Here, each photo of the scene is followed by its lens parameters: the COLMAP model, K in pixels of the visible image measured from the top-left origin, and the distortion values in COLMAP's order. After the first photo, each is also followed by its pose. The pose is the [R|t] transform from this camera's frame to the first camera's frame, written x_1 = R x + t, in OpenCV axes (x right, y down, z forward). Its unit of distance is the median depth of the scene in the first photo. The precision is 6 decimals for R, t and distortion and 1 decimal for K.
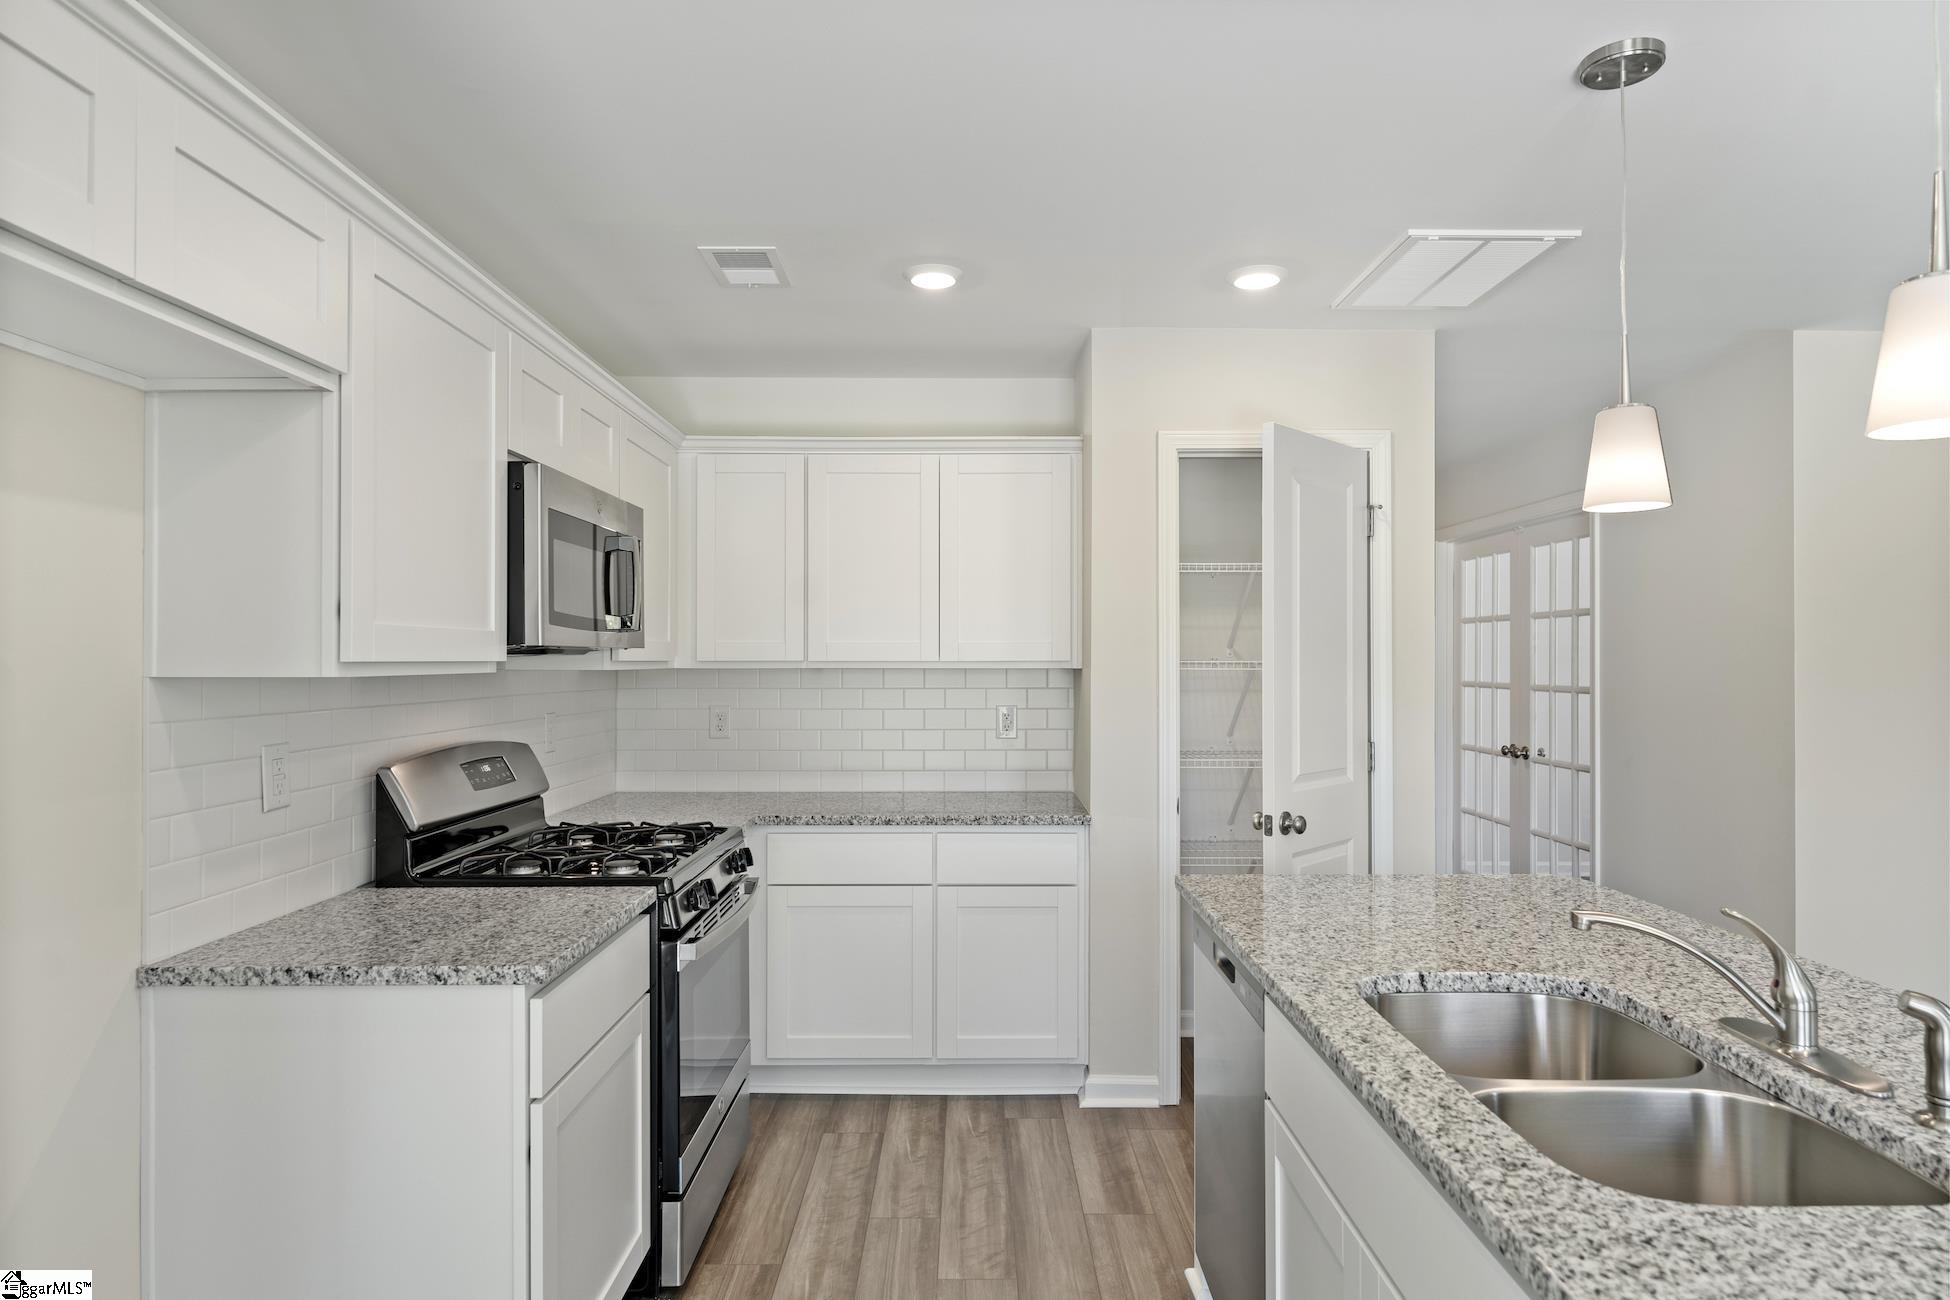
lens RADIAL K [[1125.9, 0, 975.0], [0, 1125.9, 650.0], [0, 0, 1]] dist [0.000644, 0.000548]
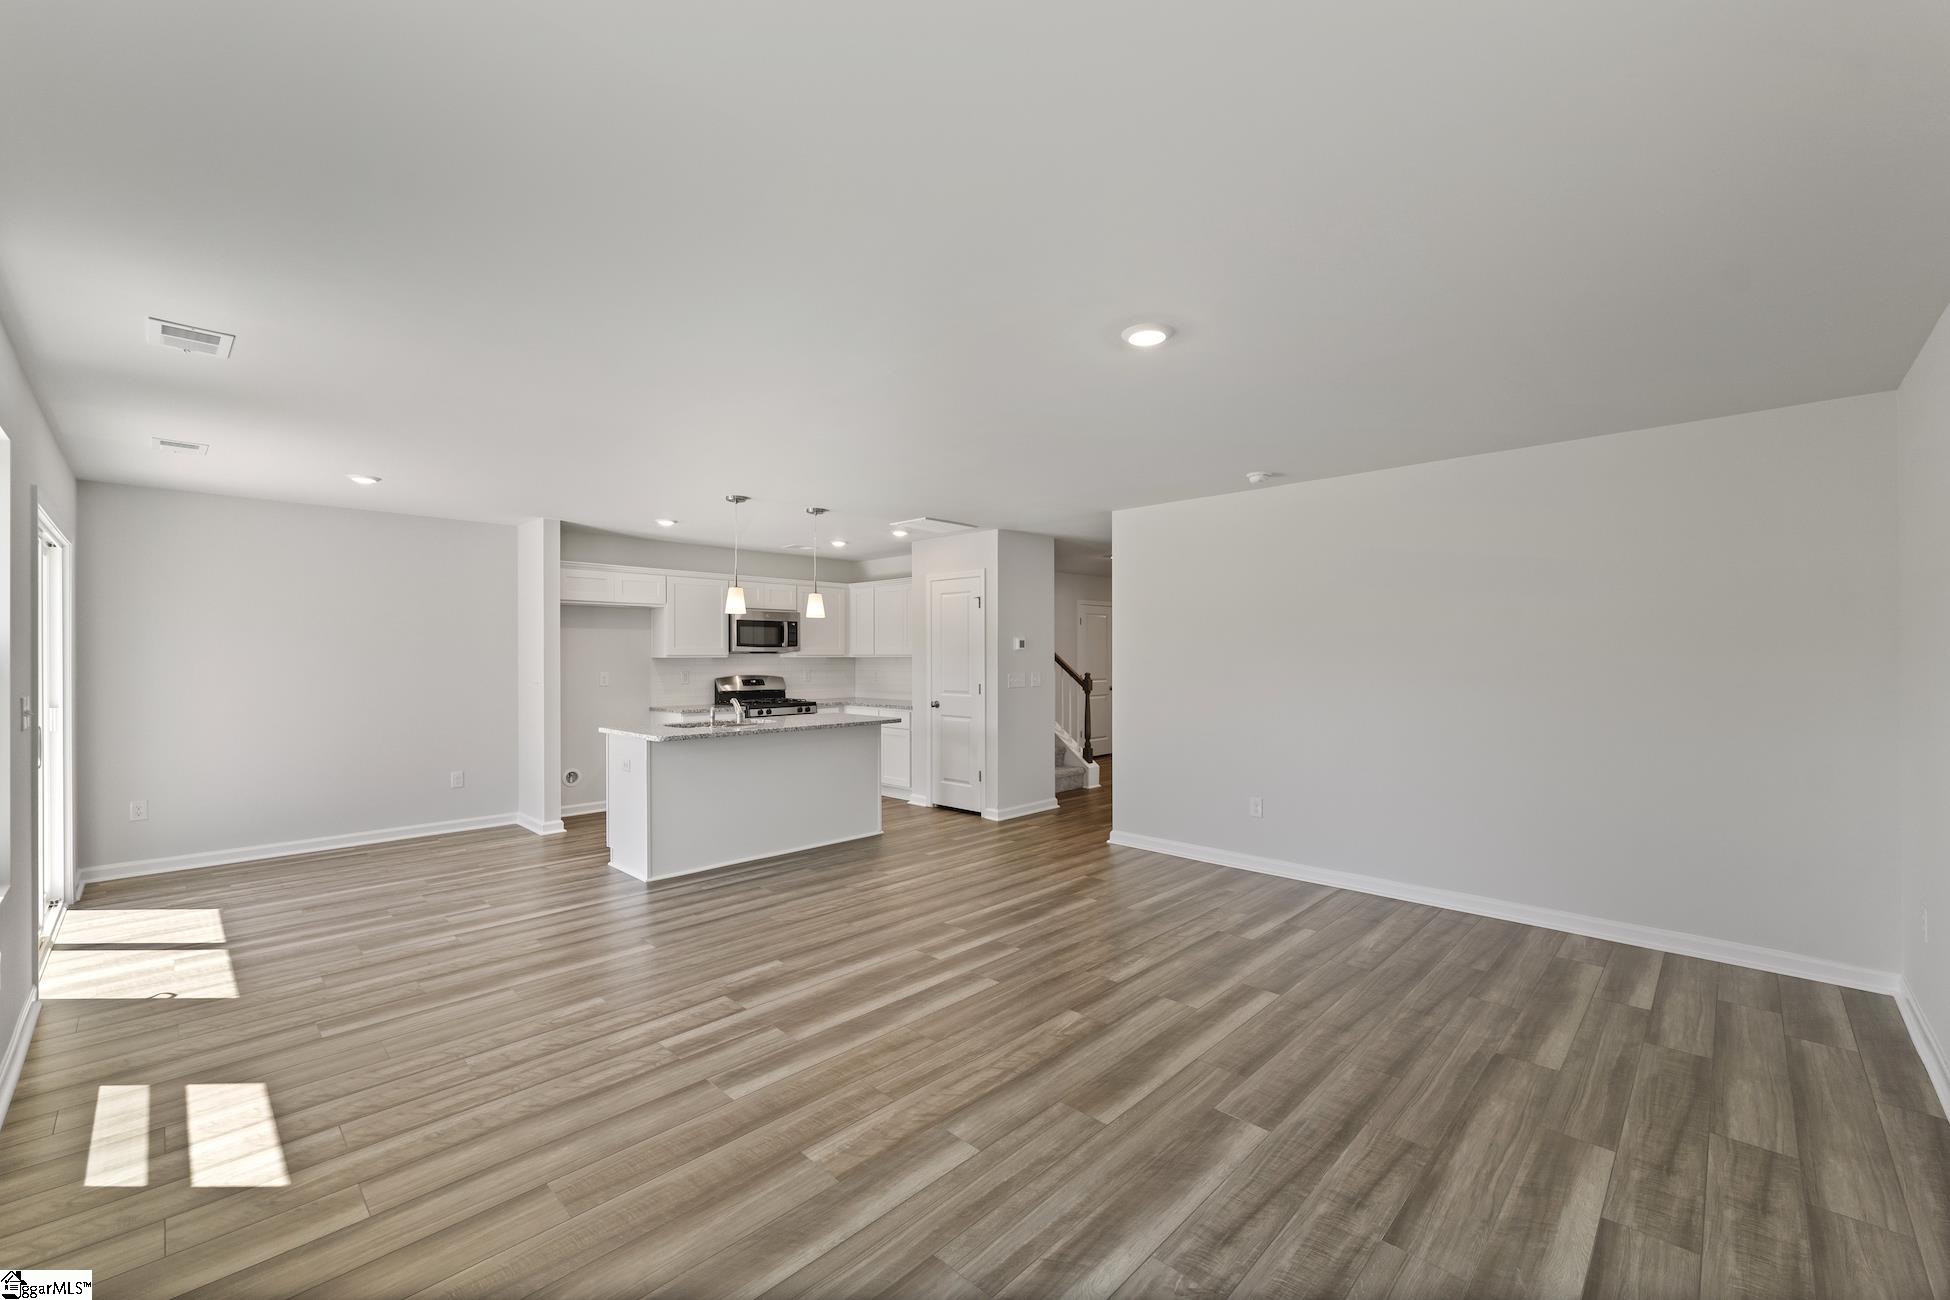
lens RADIAL K [[793.6, 0, 975.0], [0, 793.6, 650.0], [0, 0, 1]] dist [0.011004, -0.000012]
pose [[0.711125, -0.006780, -0.703033, 1.675705], [0.008496, 0.999963, -0.001049, 0.002258], [0.703014, -0.005227, 0.711156, -0.363986]]
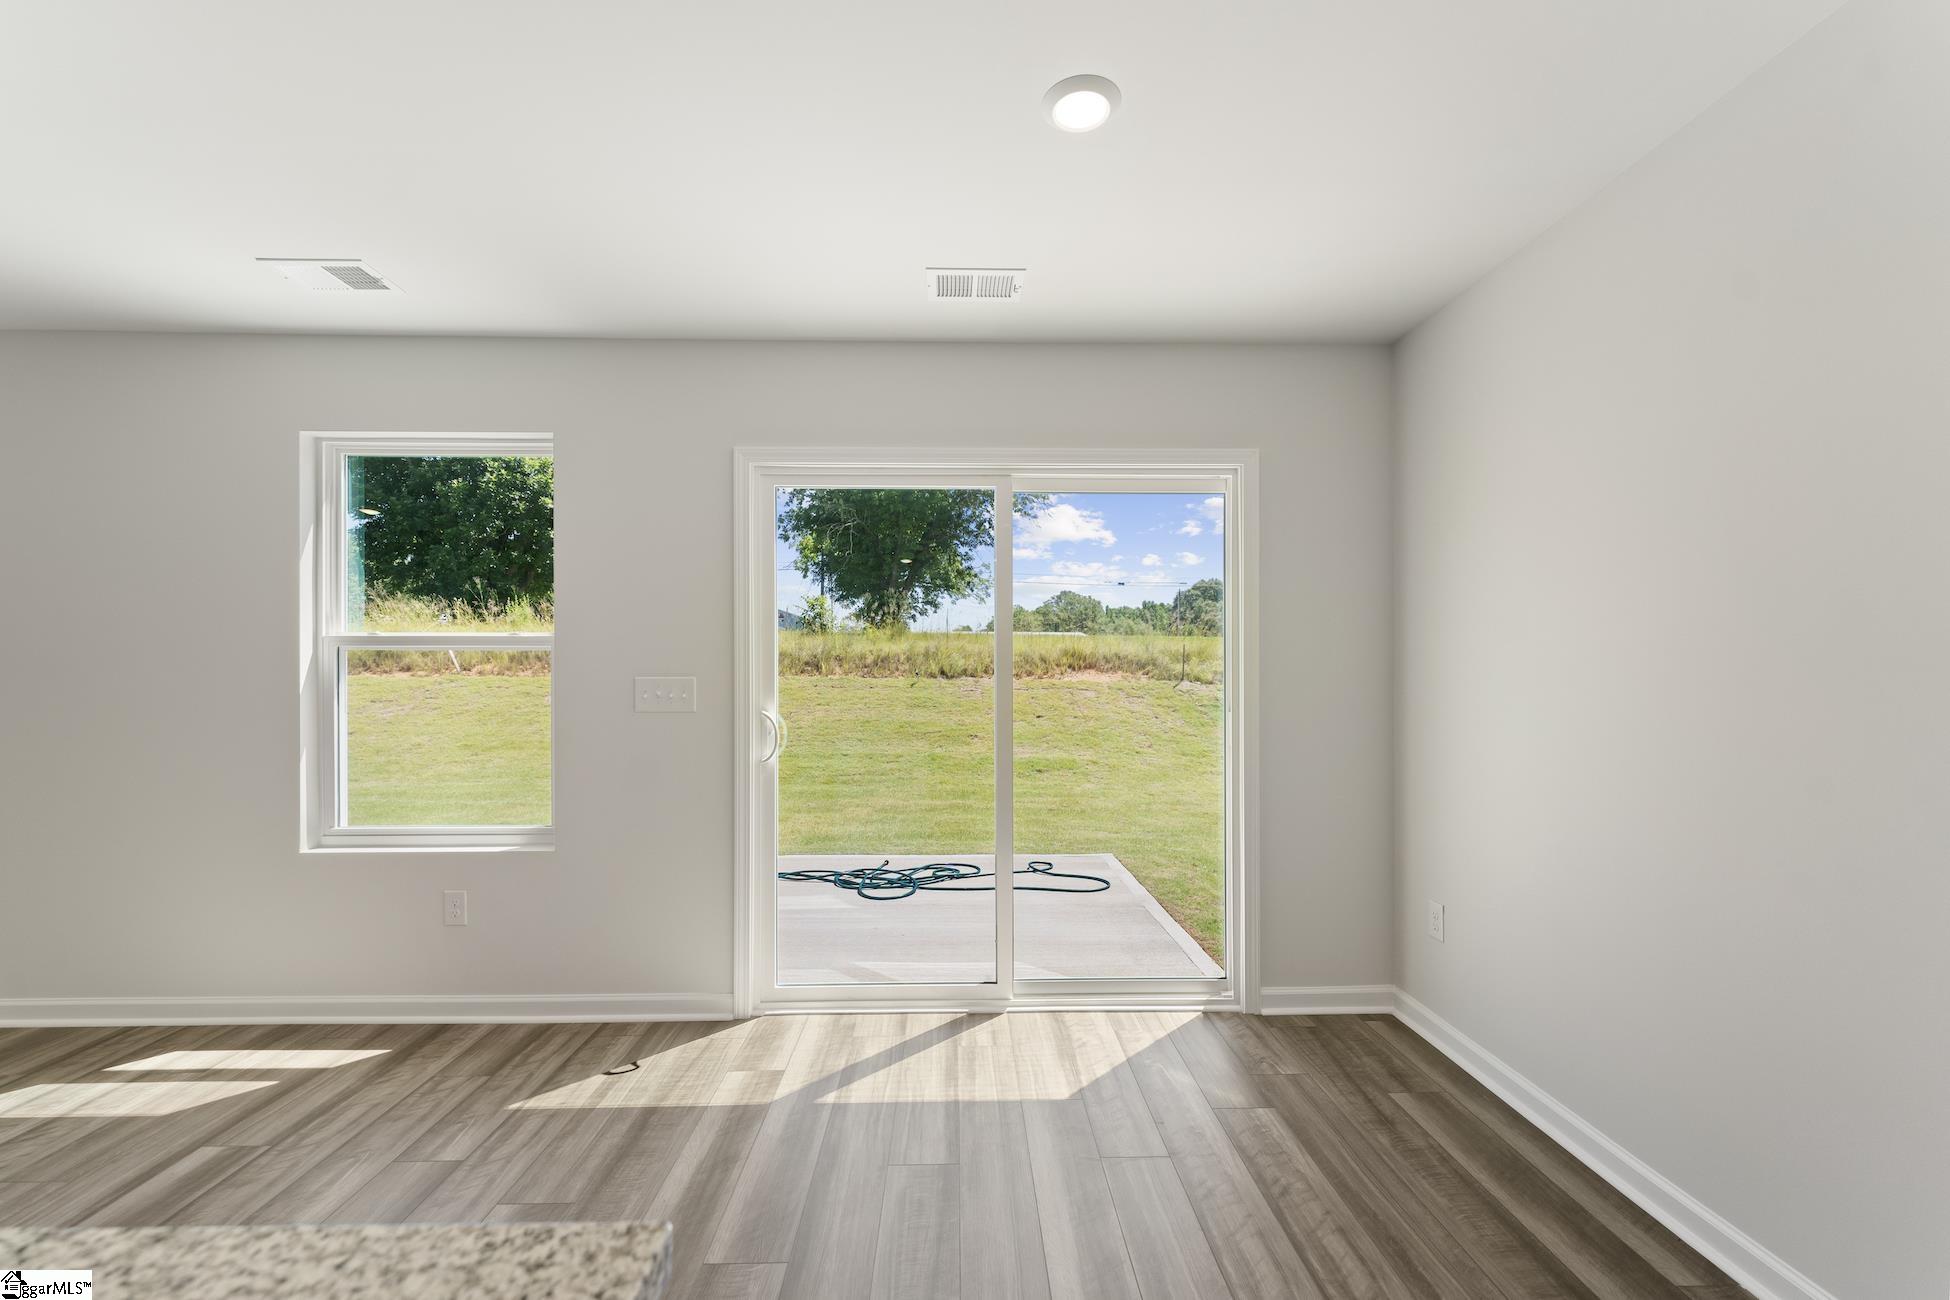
lens RADIAL K [[788.7, 0, 978.3], [0, 788.7, 669.0], [0, 0, 1]] dist [-0.002741, -0.000515]
pose [[-0.999863, -0.000259, -0.016562, 0.083826], [0.000001, 0.999877, -0.015702, 0.045000], [0.016564, -0.015700, -0.999740, 0.332357]]
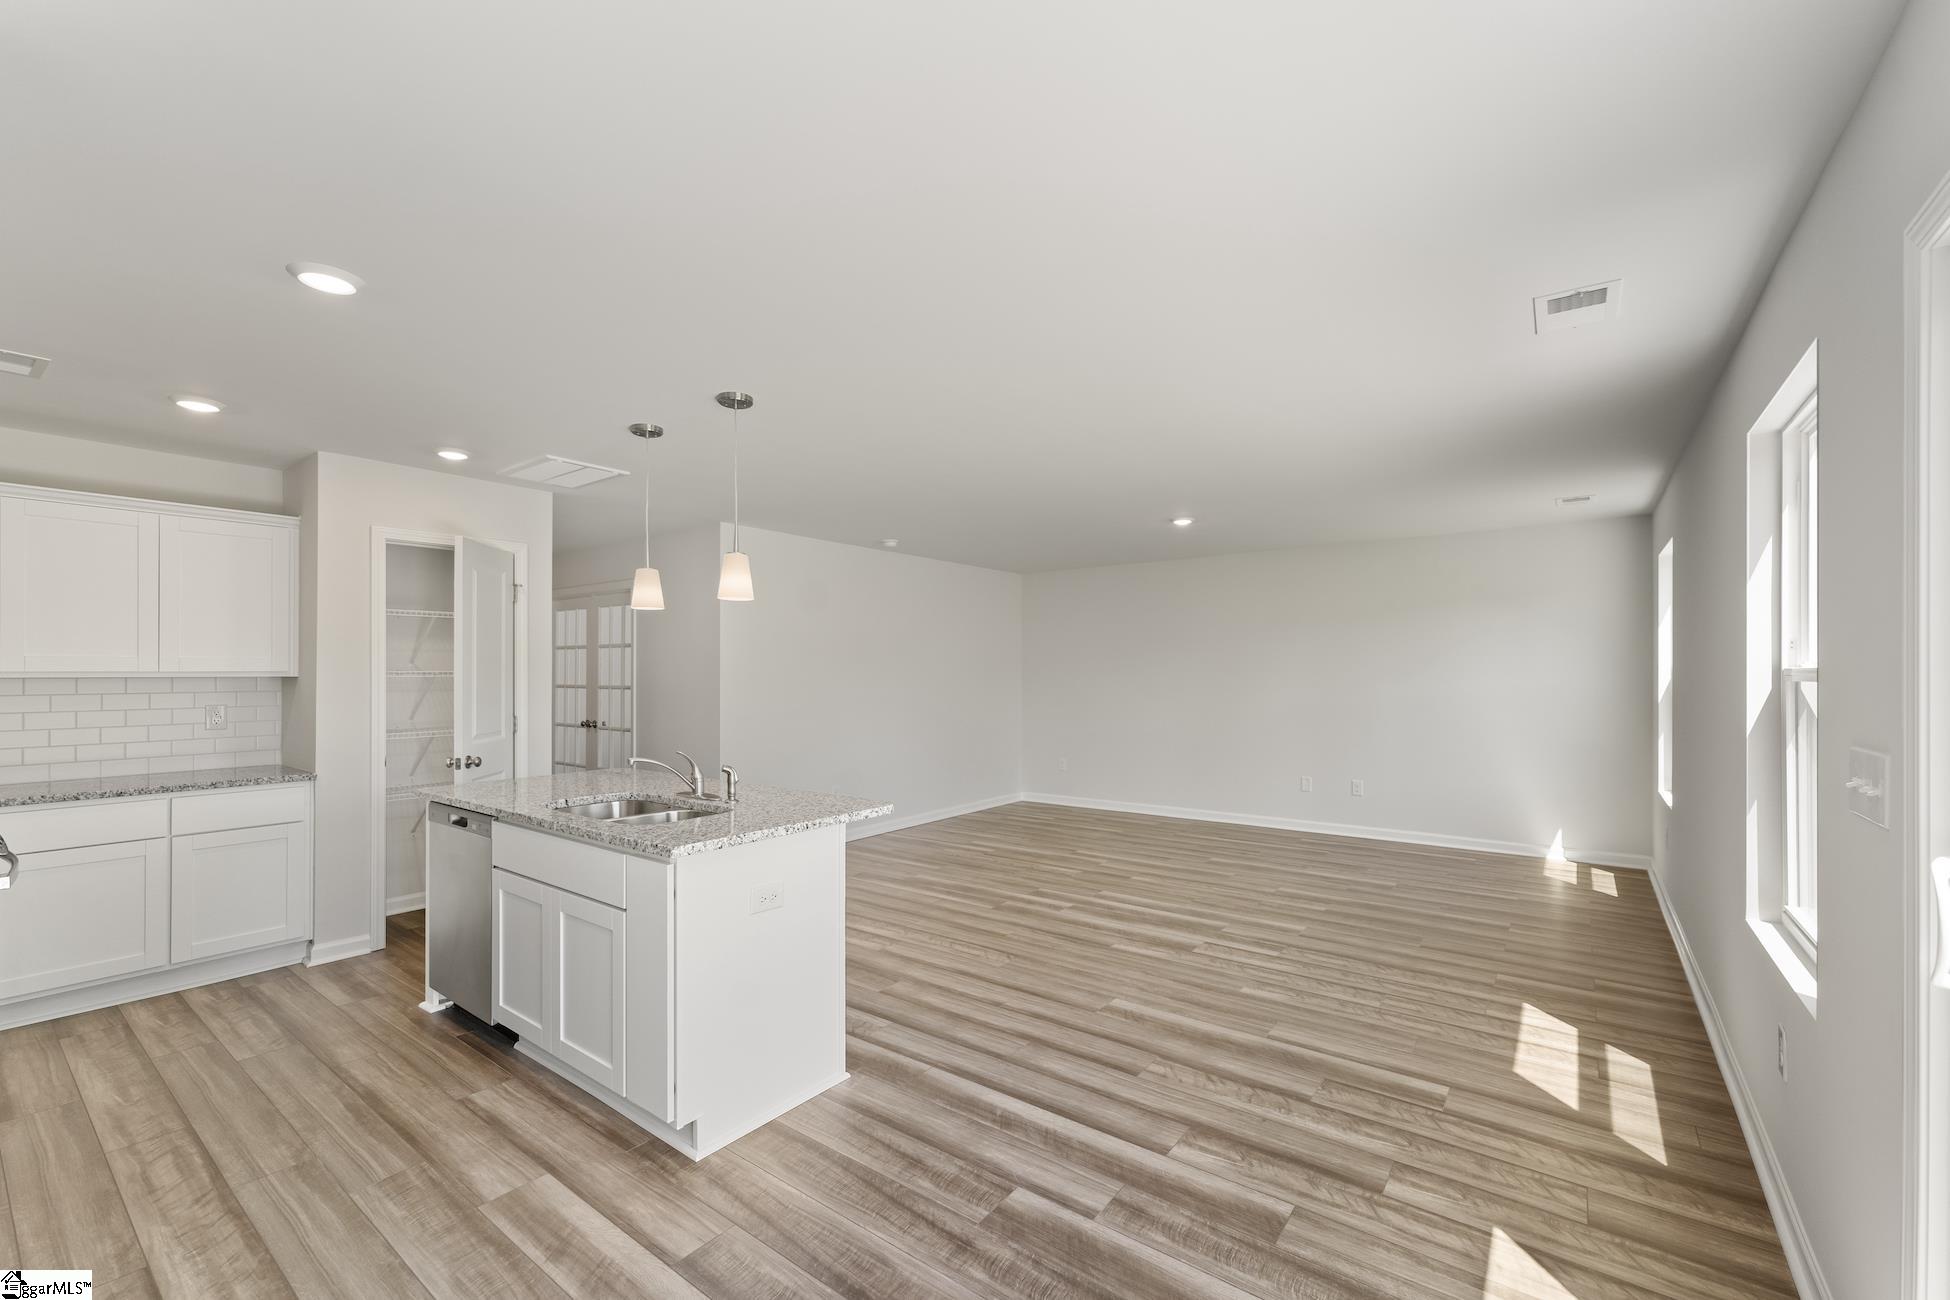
lens RADIAL K [[788.7, 0, 978.3], [0, 788.7, 669.0], [0, 0, 1]] dist [-0.002741, -0.000515]
pose [[0.607166, 0.001868, 0.794572, -0.197402], [-0.004710, 0.999988, 0.001248, 0.001239], [-0.794561, -0.004500, 0.607168, -0.348235]]
